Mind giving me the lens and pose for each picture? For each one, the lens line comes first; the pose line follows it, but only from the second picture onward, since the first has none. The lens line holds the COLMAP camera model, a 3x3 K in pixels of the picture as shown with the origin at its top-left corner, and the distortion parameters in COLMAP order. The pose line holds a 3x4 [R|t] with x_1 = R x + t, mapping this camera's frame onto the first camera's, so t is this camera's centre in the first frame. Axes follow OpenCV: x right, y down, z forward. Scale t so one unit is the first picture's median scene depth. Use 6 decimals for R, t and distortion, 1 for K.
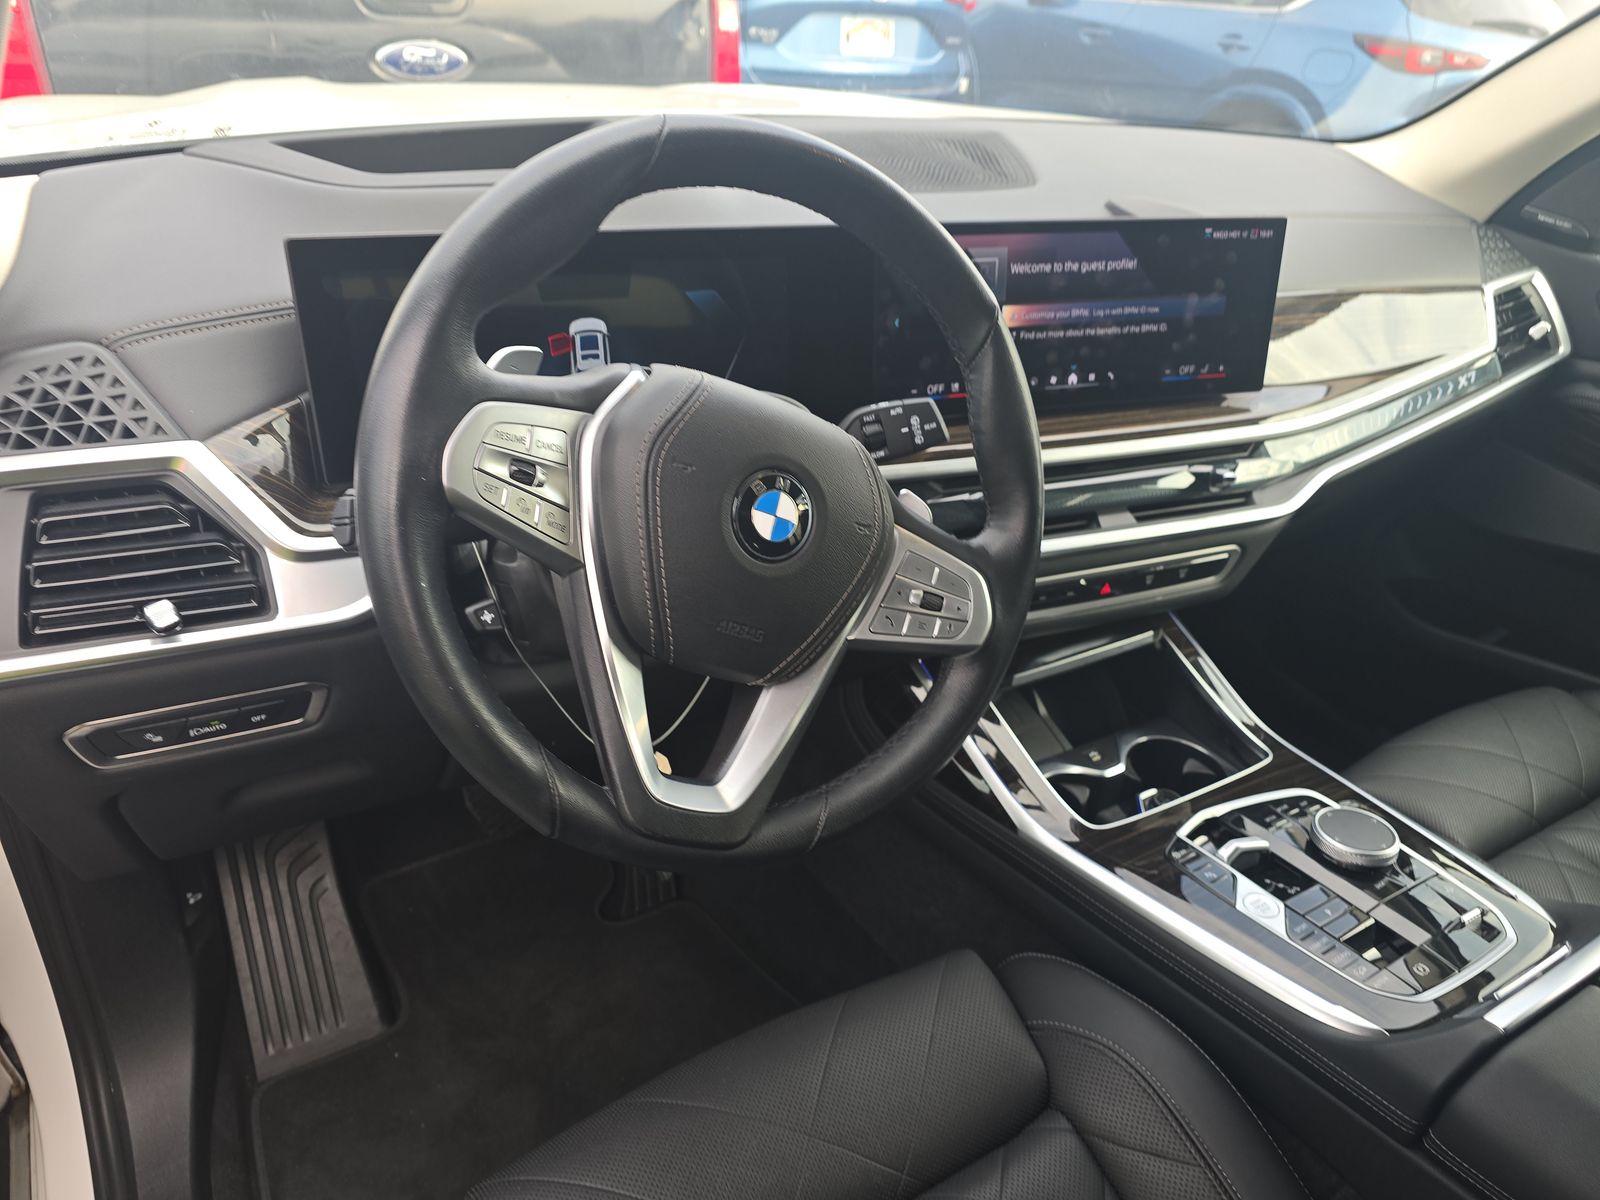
lens RADIAL K [[1058.6, 0, 813.5], [0, 1058.6, 623.5], [0, 0, 1]] dist [0.053312, -0.041172]
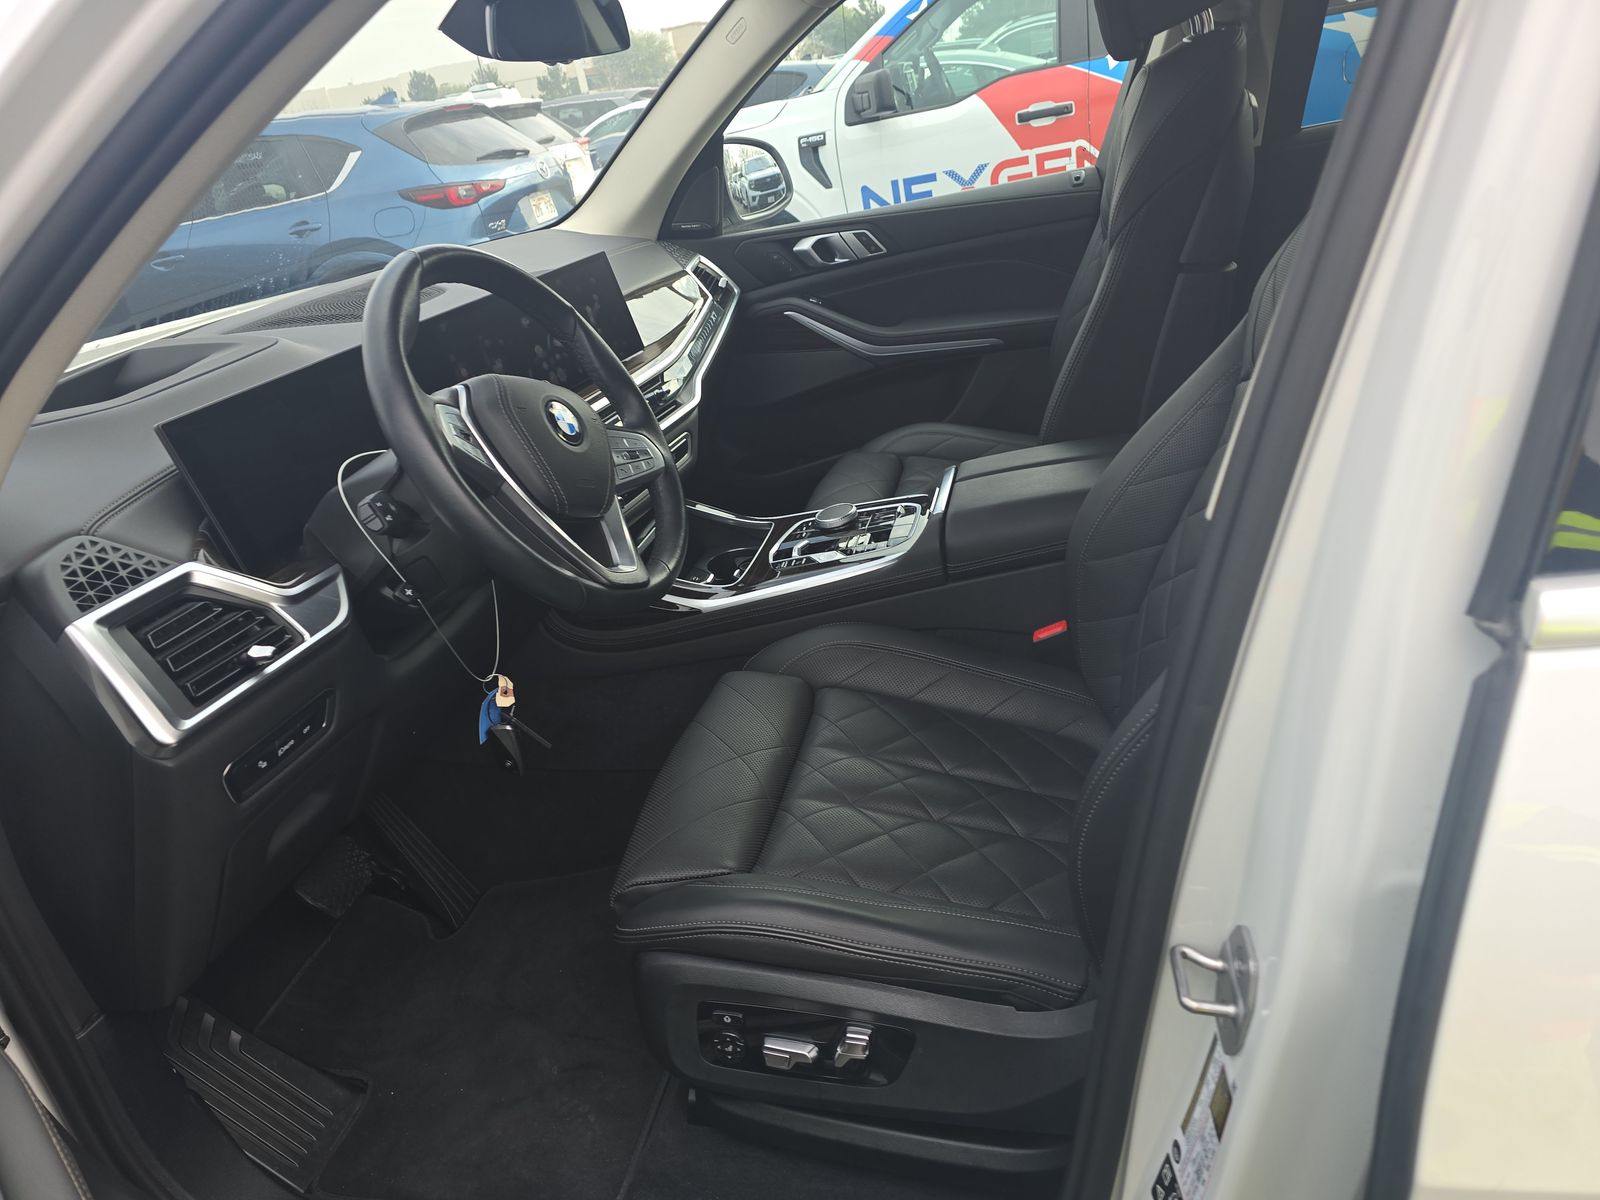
lens RADIAL K [[1058.6, 0, 793.9], [0, 1058.6, 603.8], [0, 0, 1]] dist [0.053312, -0.041172]
pose [[0.668149, -0.484278, 0.564846, -0.815251], [0.564222, 0.824671, 0.039632, 0.262525], [-0.485005, 0.292219, 0.824244, -0.540044]]
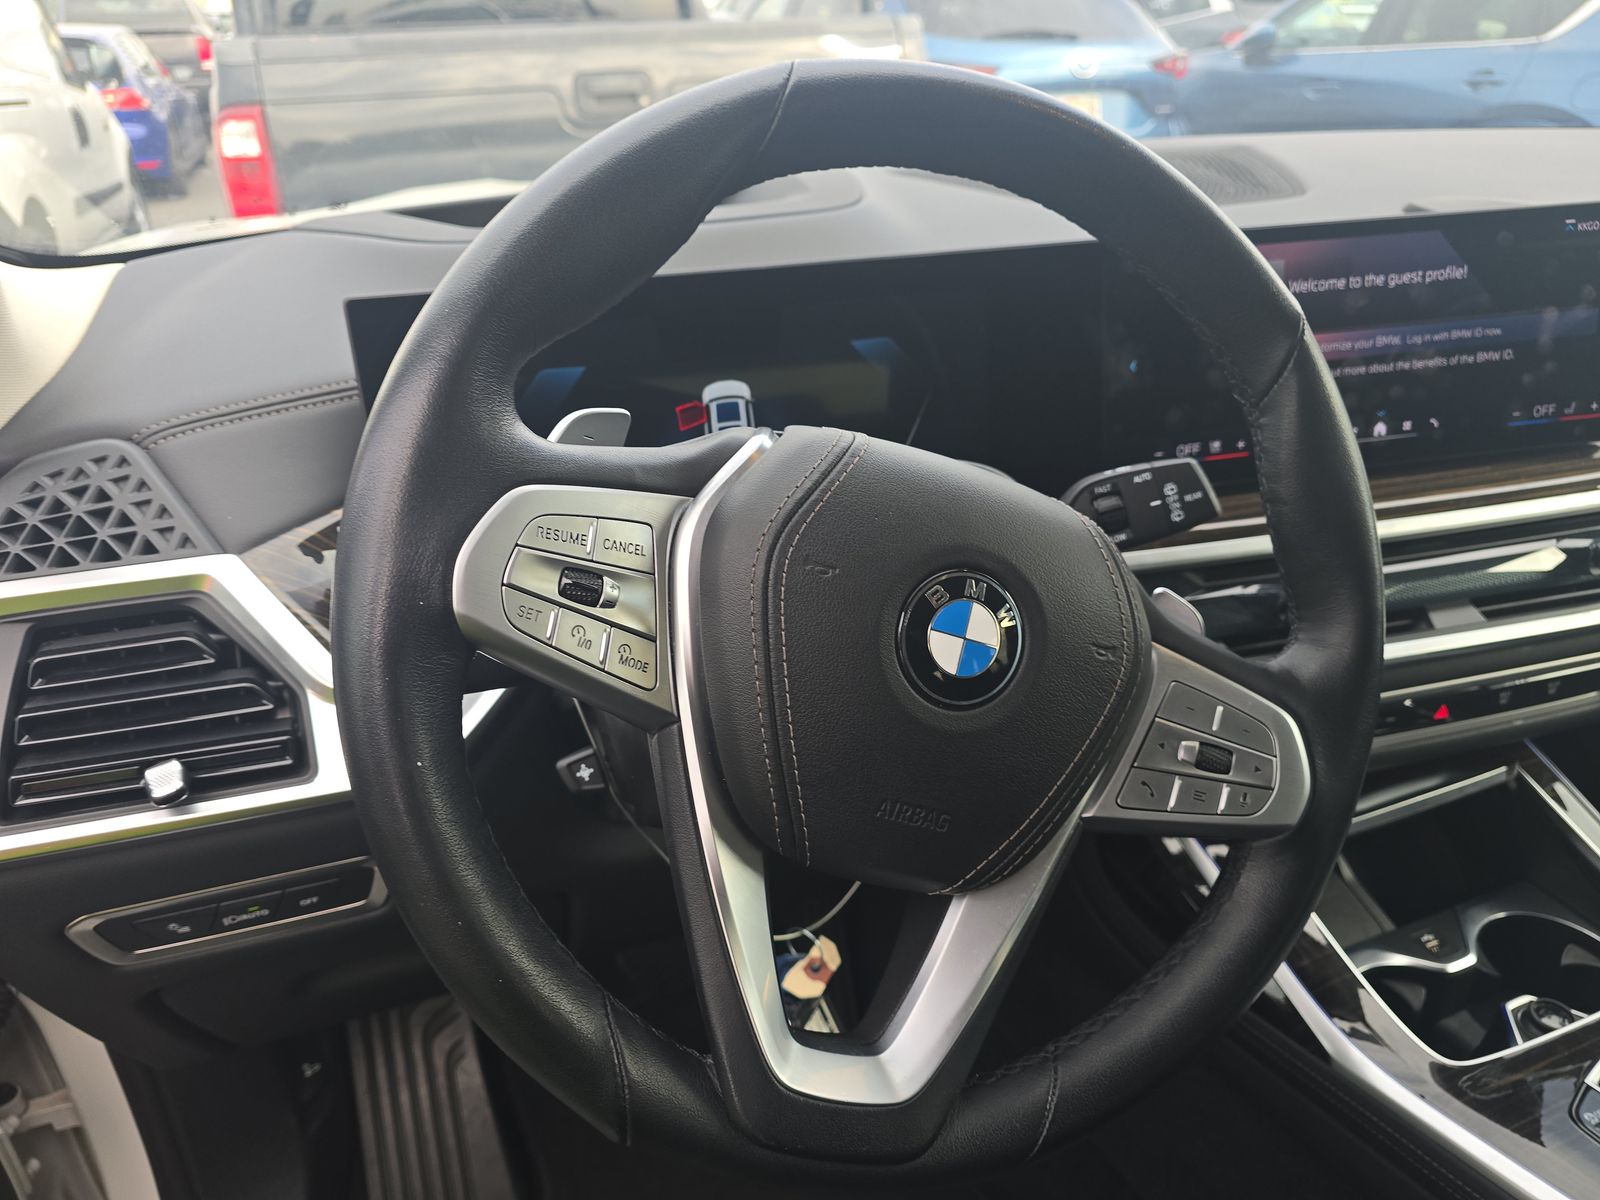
lens RADIAL K [[1058.6, 0, 808.5], [0, 1058.6, 616.1], [0, 0, 1]] dist [0.053312, -0.041172]
pose [[0.979982, -0.019739, -0.198107, -0.000802], [0.001945, 0.995974, -0.089617, -0.049356], [0.199079, 0.087437, 0.976075, 0.295456]]
